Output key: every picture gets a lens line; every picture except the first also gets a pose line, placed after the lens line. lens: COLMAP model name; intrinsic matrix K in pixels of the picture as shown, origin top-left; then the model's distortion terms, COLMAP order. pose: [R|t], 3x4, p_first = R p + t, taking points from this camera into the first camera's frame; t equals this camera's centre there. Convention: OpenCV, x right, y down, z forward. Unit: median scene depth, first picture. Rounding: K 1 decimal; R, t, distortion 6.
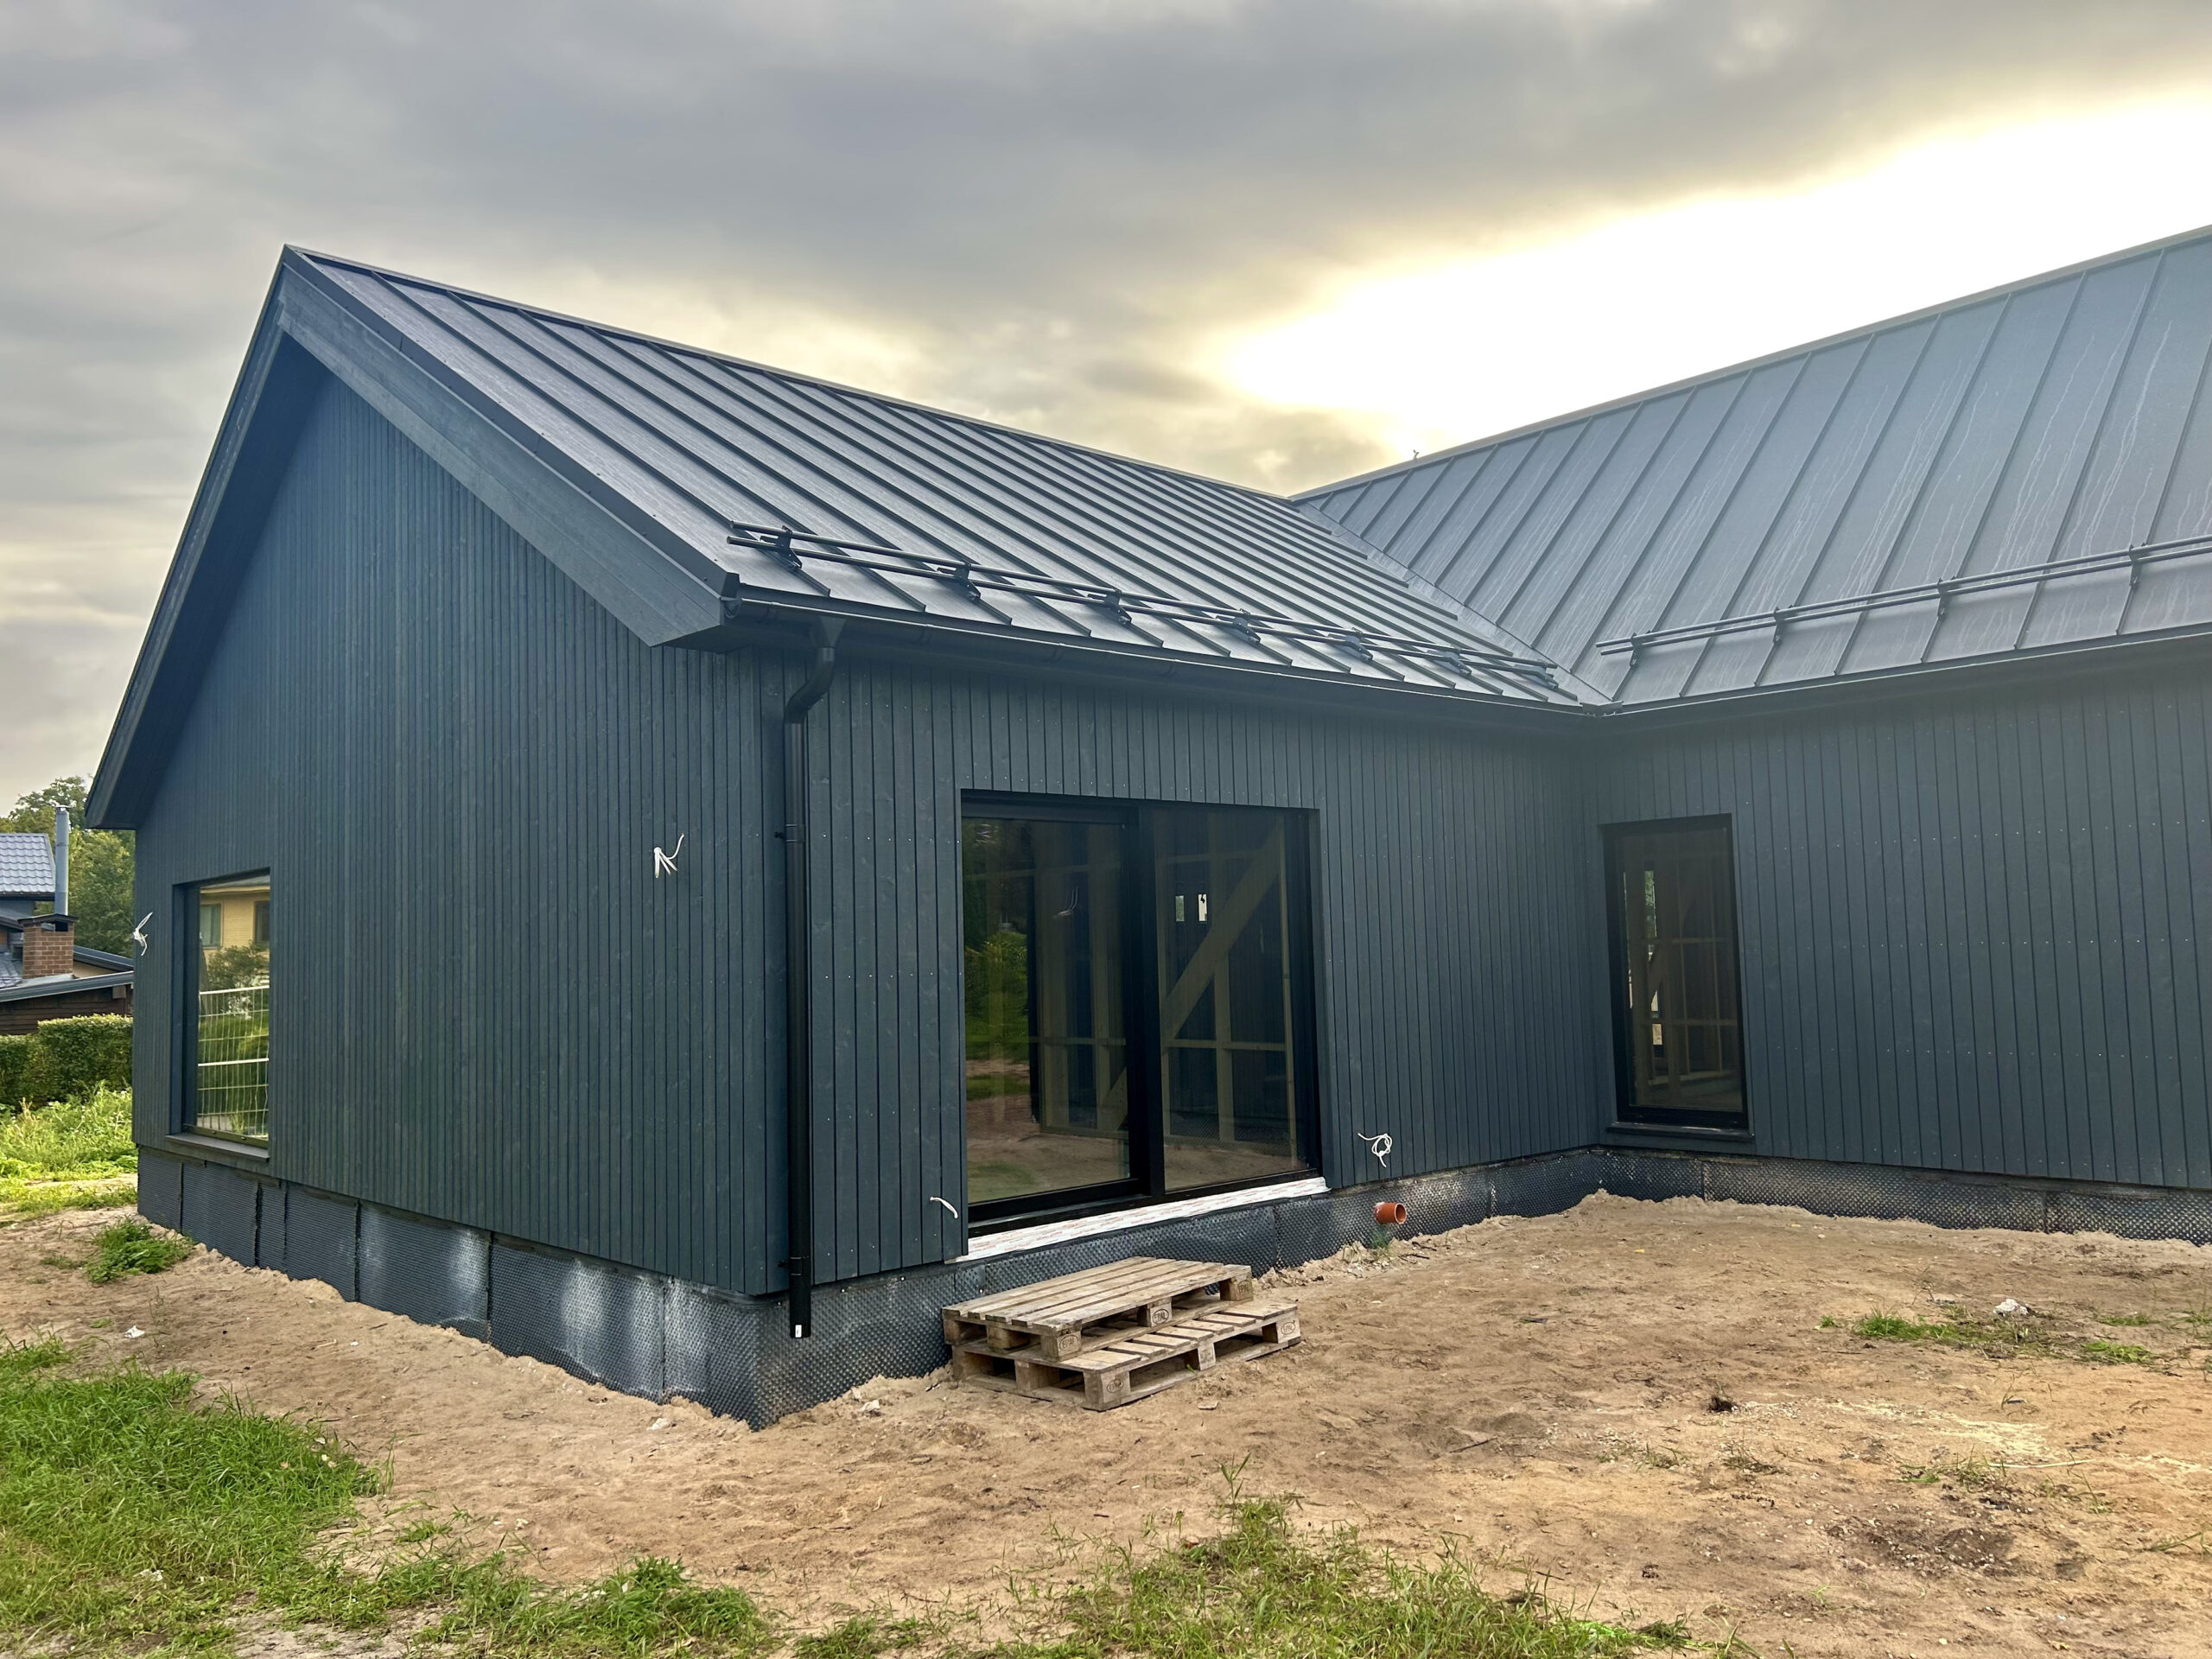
lens RADIAL K [[1667.0, 0, 1118.8], [0, 1667.0, 836.1], [0, 0, 1]] dist [0.053603, -0.055622]
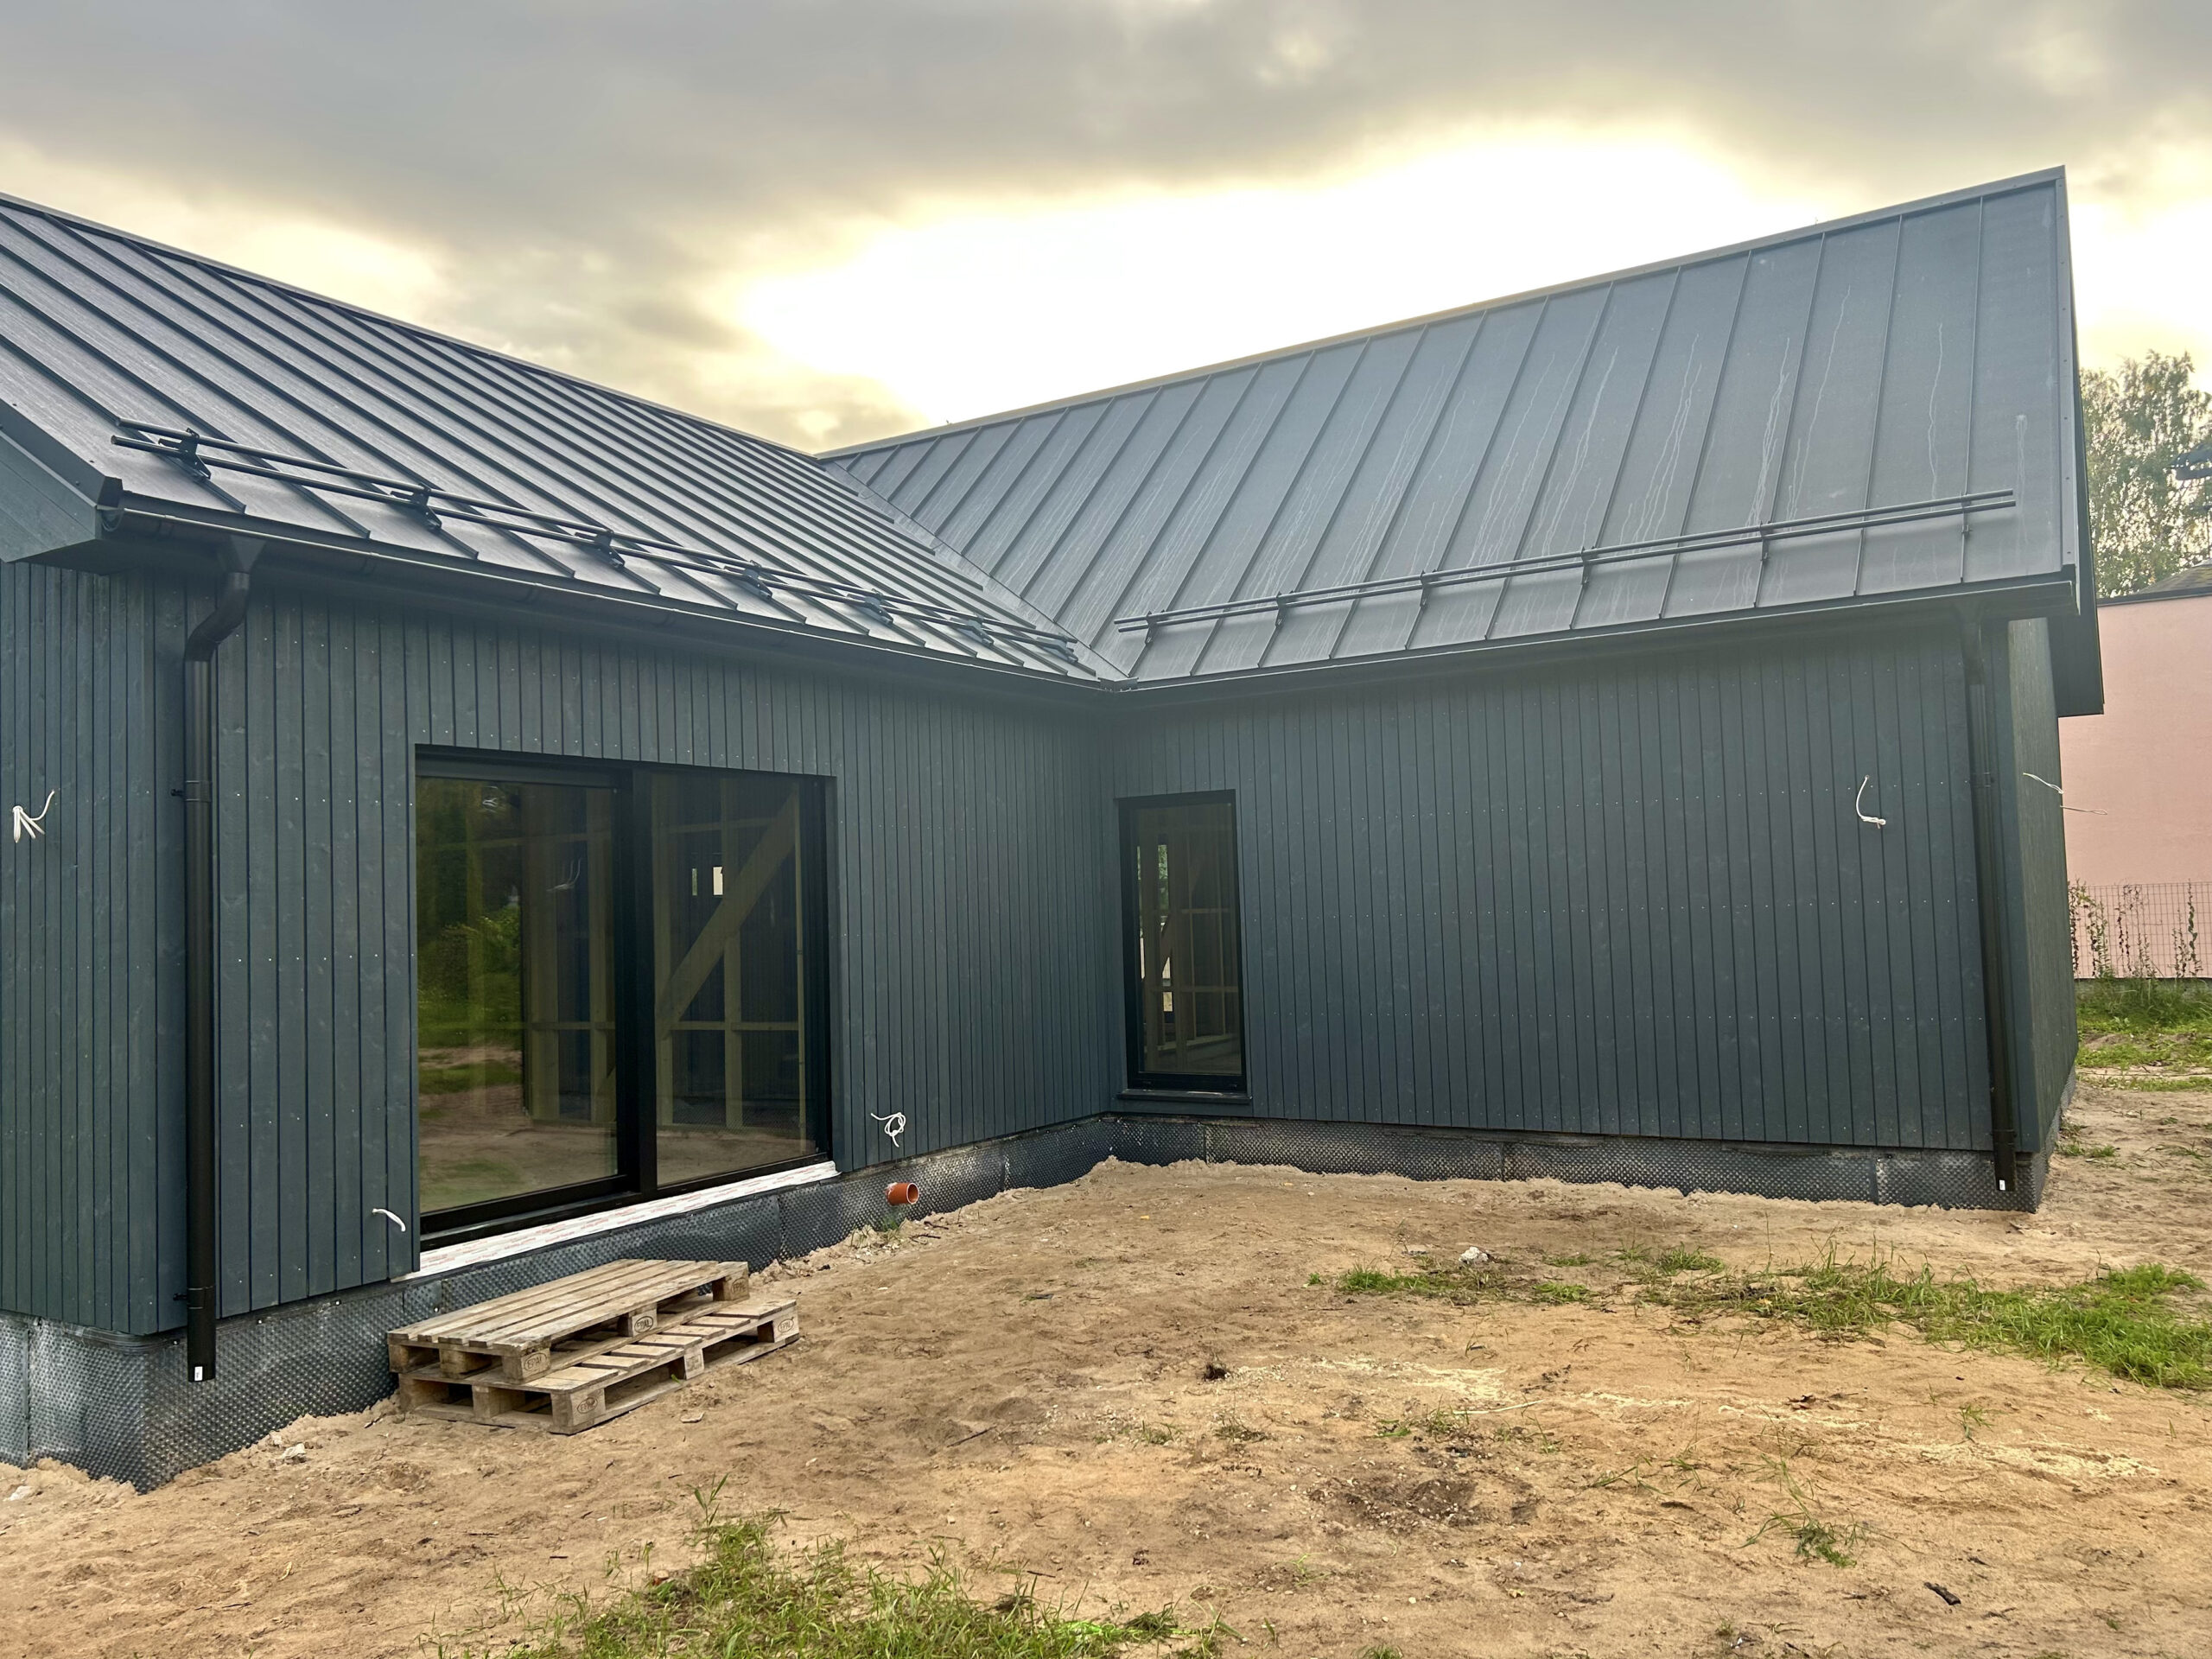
lens RADIAL K [[1664.2, 0, 1113.0], [0, 1664.2, 833.0], [0, 0, 1]] dist [0.052441, -0.059257]
pose [[0.962850, 0.008936, 0.269887, 0.021644], [-0.012826, 0.999838, 0.012651, 0.002503], [-0.269730, -0.015642, 0.962809, 0.047690]]
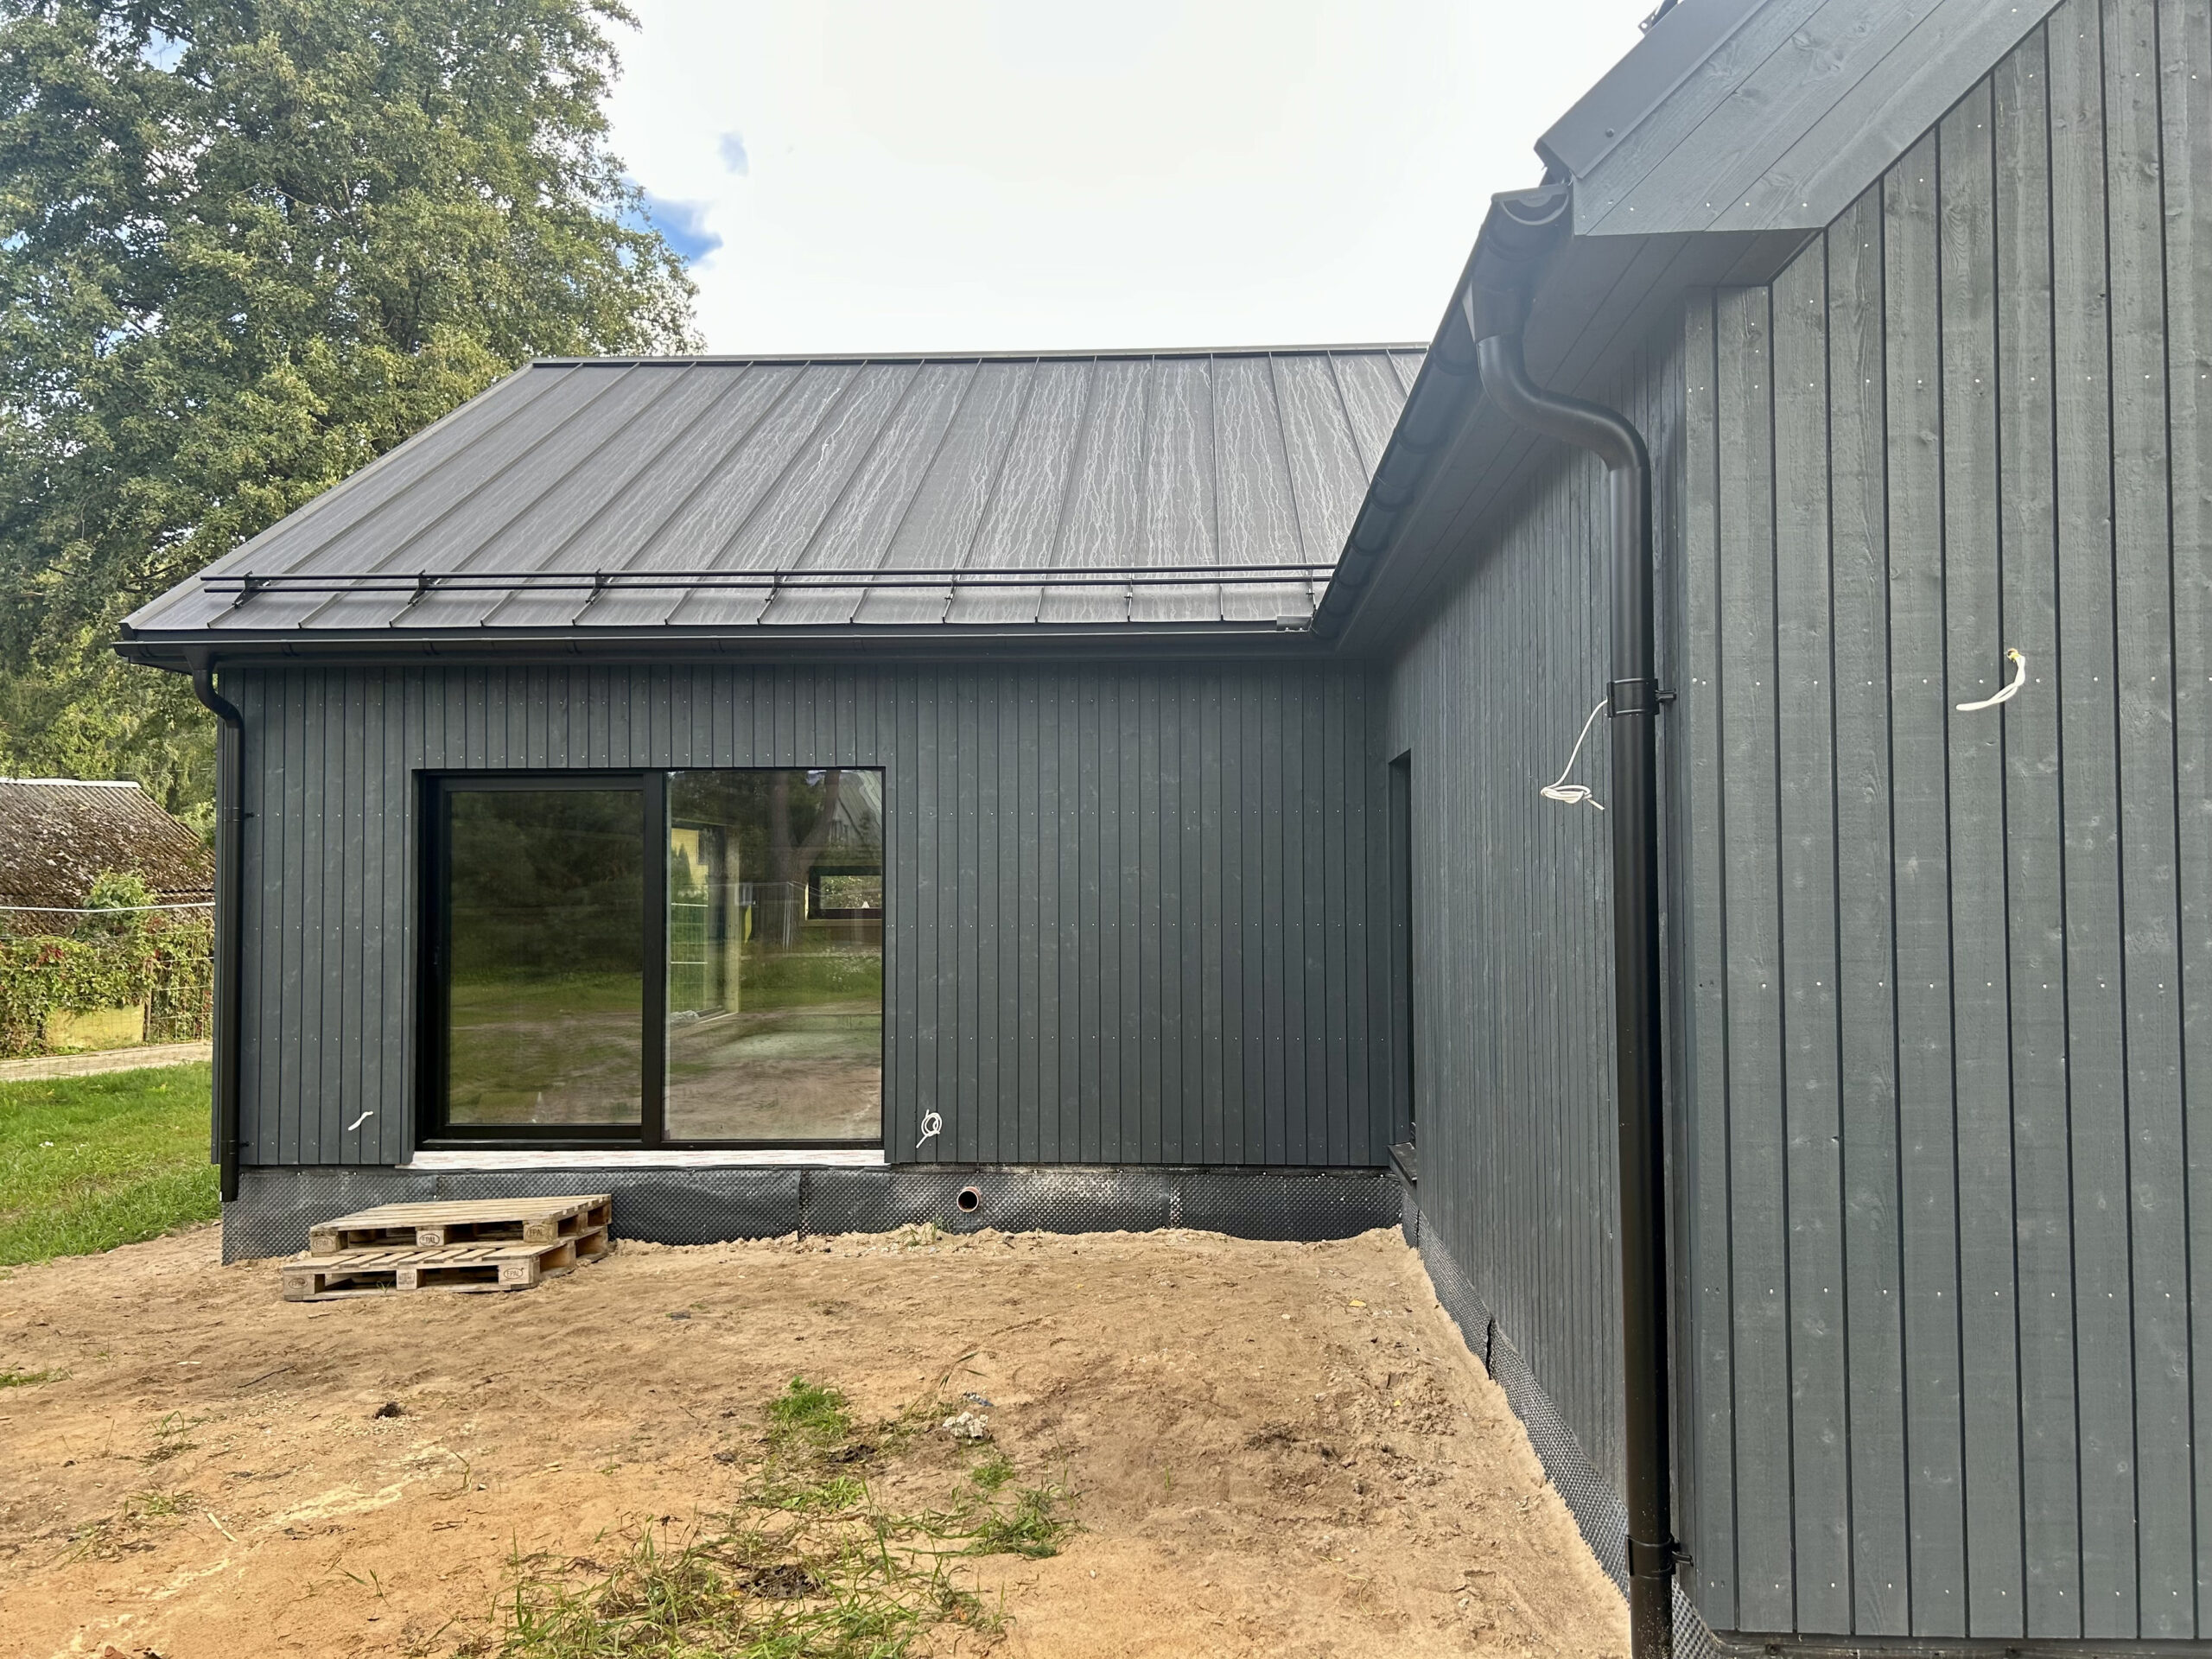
lens RADIAL K [[1658.0, 0, 1121.0], [0, 1658.0, 831.8], [0, 0, 1]] dist [0.054482, -0.069323]
pose [[0.703807, 0.001790, -0.710389, 1.126238], [0.033874, 0.998775, 0.036078, -0.010830], [0.709583, -0.049456, 0.702884, 0.543405]]
